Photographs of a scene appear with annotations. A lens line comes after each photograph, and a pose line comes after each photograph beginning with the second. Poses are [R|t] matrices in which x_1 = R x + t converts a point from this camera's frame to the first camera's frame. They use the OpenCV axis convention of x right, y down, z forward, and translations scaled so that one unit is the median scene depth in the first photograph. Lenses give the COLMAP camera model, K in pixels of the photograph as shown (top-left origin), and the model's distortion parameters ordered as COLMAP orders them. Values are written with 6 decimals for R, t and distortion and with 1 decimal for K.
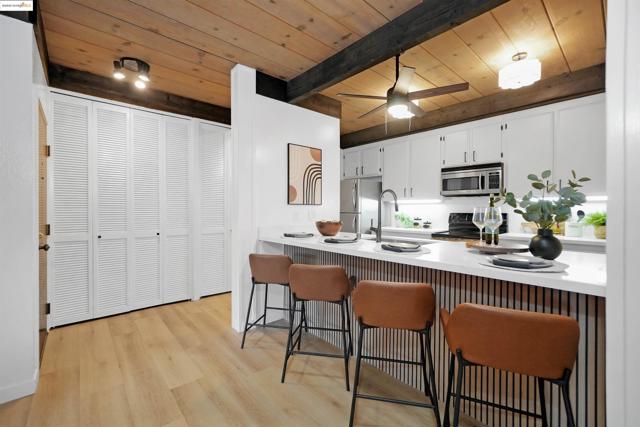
lens RADIAL K [[273.9, 0, 316.1], [0, 273.9, 210.8], [0, 0, 1]] dist [-0.001119, 0.000096]
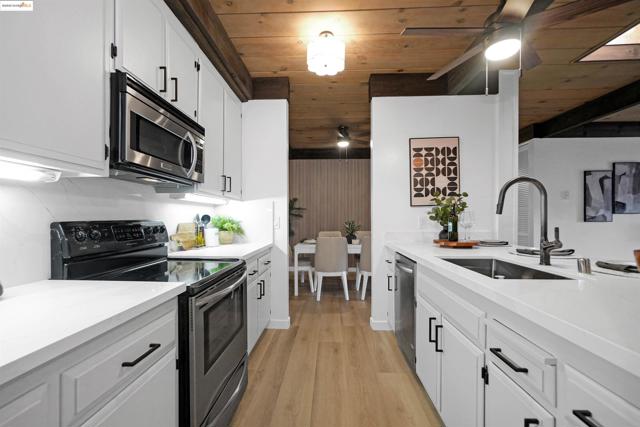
lens RADIAL K [[277.2, 0, 317.6], [0, 277.2, 217.0], [0, 0, 1]] dist [0.001477, 0.000381]
pose [[-0.718029, -0.002393, 0.696009, 0.127883], [0.003593, 0.999968, 0.007145, 0.001197], [-0.696004, 0.007631, -0.717997, 1.414816]]
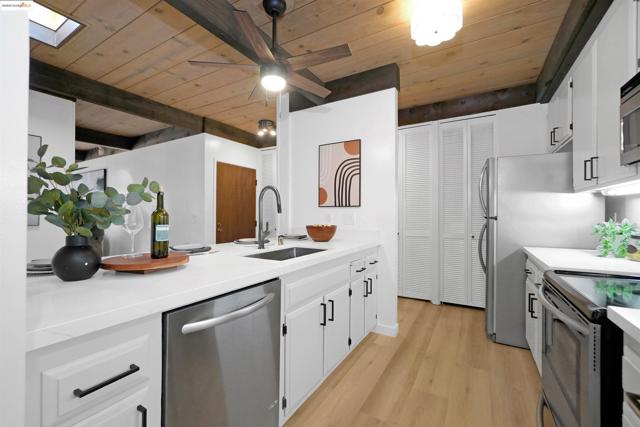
lens RADIAL K [[275.0, 0, 316.1], [0, 275.0, 213.8], [0, 0, 1]] dist [0.000332, 0.000431]
pose [[0.308247, -0.003183, -0.951301, 0.877968], [-0.005295, 0.999973, -0.005061, 0.006751], [0.951291, 0.006597, 0.308222, 0.708285]]
